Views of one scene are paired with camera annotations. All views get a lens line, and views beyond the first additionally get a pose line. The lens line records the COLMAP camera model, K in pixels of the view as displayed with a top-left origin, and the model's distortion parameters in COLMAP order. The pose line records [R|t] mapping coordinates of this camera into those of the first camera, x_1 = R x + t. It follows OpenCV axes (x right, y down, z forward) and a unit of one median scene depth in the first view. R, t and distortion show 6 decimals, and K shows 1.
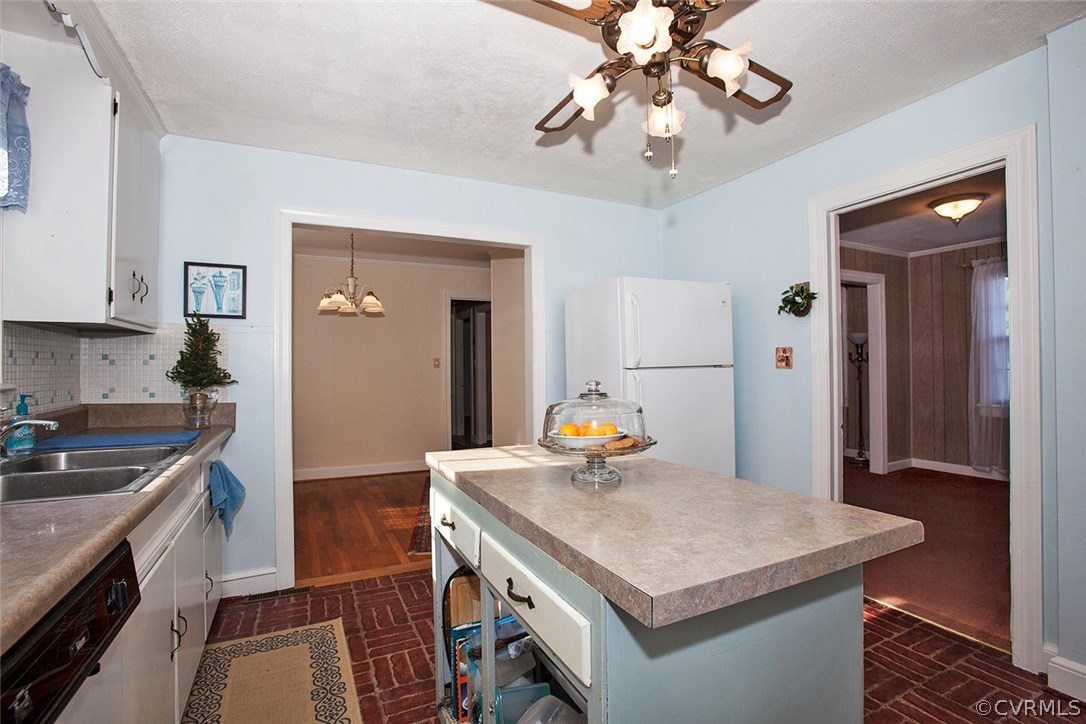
lens RADIAL K [[529.7, 0, 532.0], [0, 529.7, 366.4], [0, 0, 1]] dist [-0.000507, 0.012597]
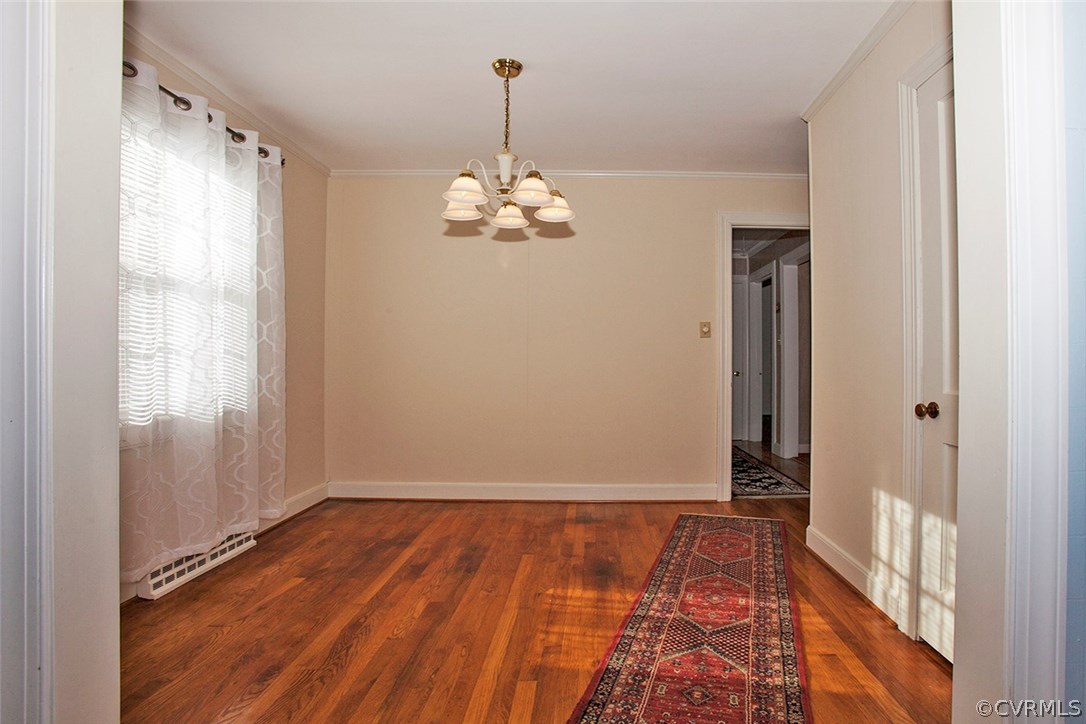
lens RADIAL K [[413.6, 0, 540.7], [0, 413.6, 367.8], [0, 0, 1]] dist [-0.001084, -0.000023]
pose [[0.793043, 0.007049, -0.609125, -0.016268], [-0.000397, 0.999939, 0.011056, 0.015292], [0.609165, -0.008526, 0.792997, 0.224534]]
